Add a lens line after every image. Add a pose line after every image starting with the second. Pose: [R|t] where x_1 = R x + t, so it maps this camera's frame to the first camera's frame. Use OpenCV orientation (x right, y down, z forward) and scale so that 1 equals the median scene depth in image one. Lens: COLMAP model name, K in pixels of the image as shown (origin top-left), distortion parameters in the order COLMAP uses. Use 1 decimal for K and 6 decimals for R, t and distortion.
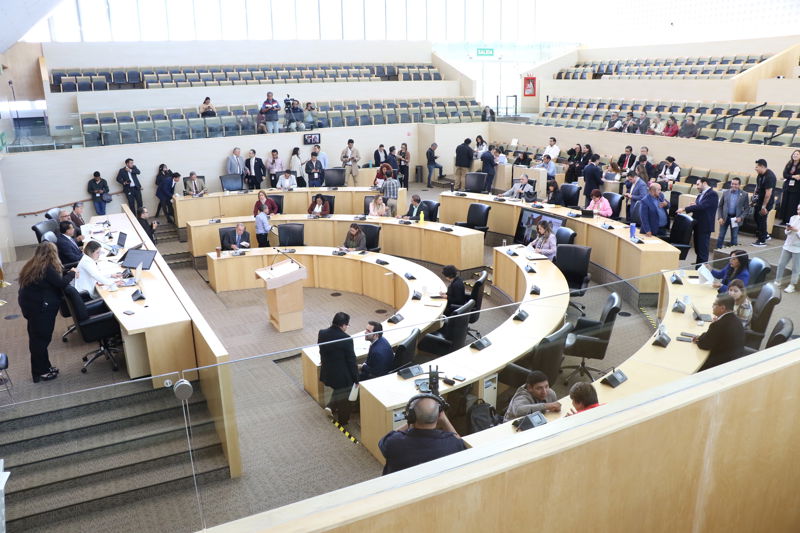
lens RADIAL K [[702.5, 0, 400.0], [0, 702.5, 266.5], [0, 0, 1]] dist [-0.206147, 0.202554]
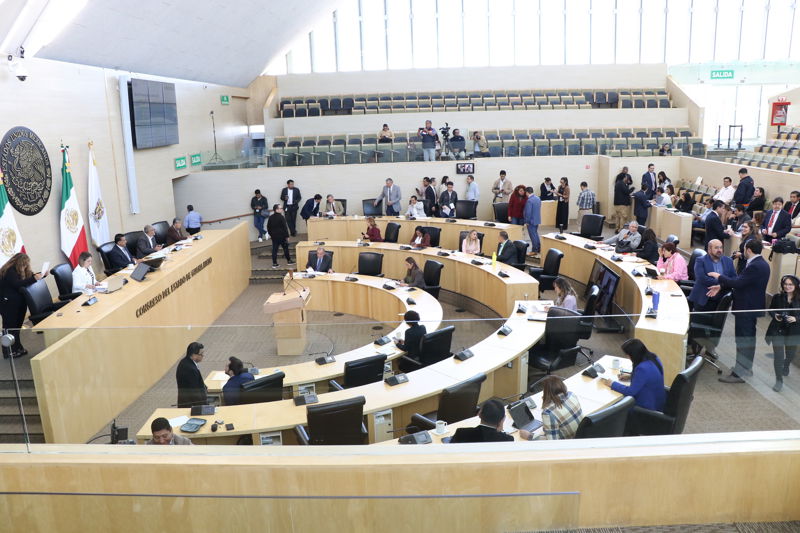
lens RADIAL K [[702.5, 0, 400.0], [0, 702.5, 266.5], [0, 0, 1]] dist [-0.206147, 0.202554]
pose [[0.848651, 0.101278, -0.519167, 0.305948], [-0.117282, 0.993097, 0.002018, -0.036206], [0.515787, 0.059176, 0.854671, 0.117108]]
